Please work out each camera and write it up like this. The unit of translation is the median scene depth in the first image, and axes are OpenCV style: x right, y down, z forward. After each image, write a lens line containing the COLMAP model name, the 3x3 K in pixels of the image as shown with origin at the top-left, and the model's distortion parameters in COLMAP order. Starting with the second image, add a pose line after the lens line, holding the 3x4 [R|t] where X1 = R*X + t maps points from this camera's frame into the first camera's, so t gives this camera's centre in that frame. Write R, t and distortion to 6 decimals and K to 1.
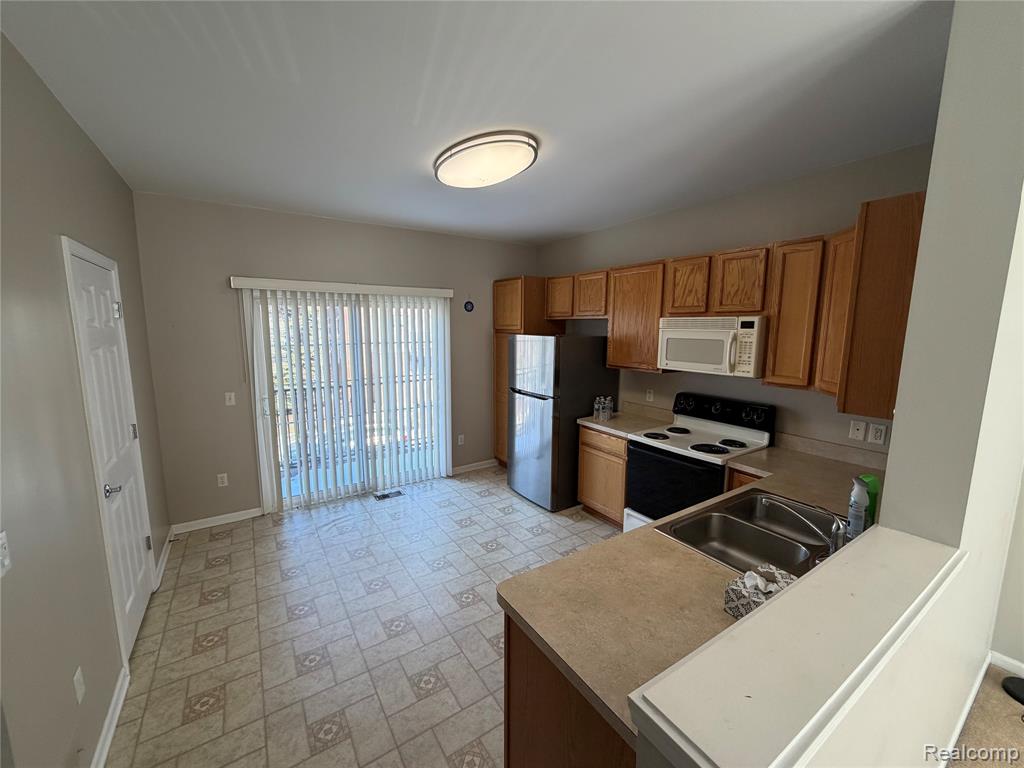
lens RADIAL K [[404.6, 0, 509.9], [0, 404.6, 385.5], [0, 0, 1]] dist [-0.000968, 0.000151]
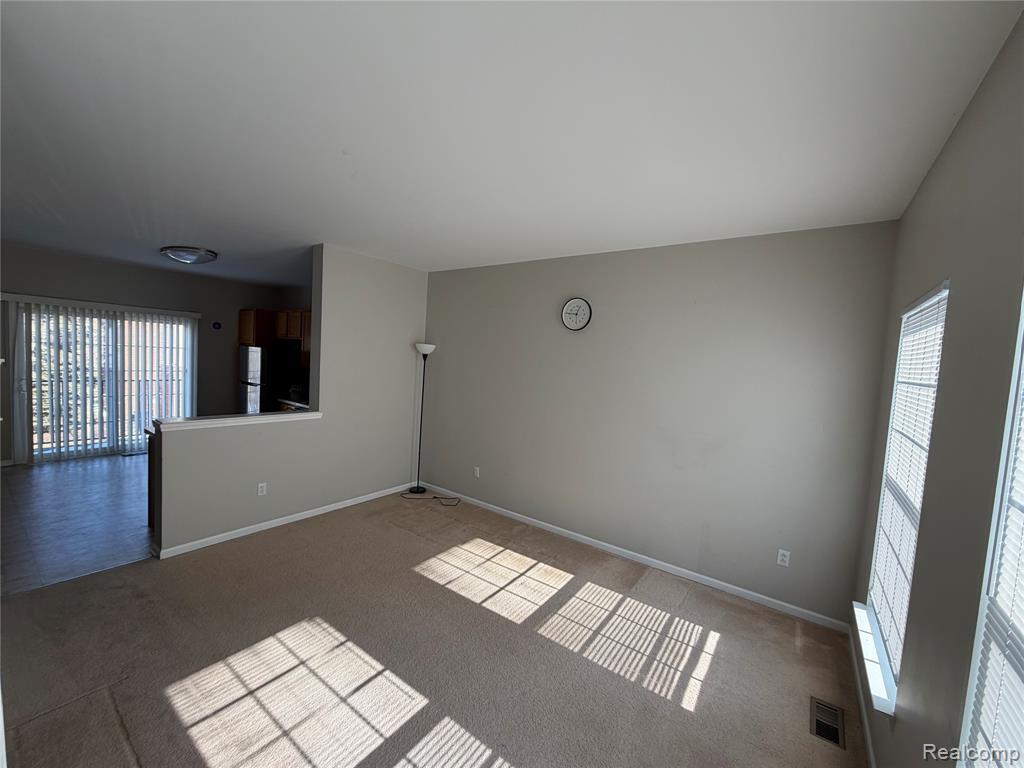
lens RADIAL K [[404.6, 0, 507.5], [0, 404.6, 384.6], [0, 0, 1]] dist [-0.000968, 0.000151]
pose [[0.936230, 0.028366, 0.350241, 0.497412], [-0.004980, 0.997707, -0.067492, 0.143225], [-0.351353, 0.061444, 0.934225, -0.935705]]
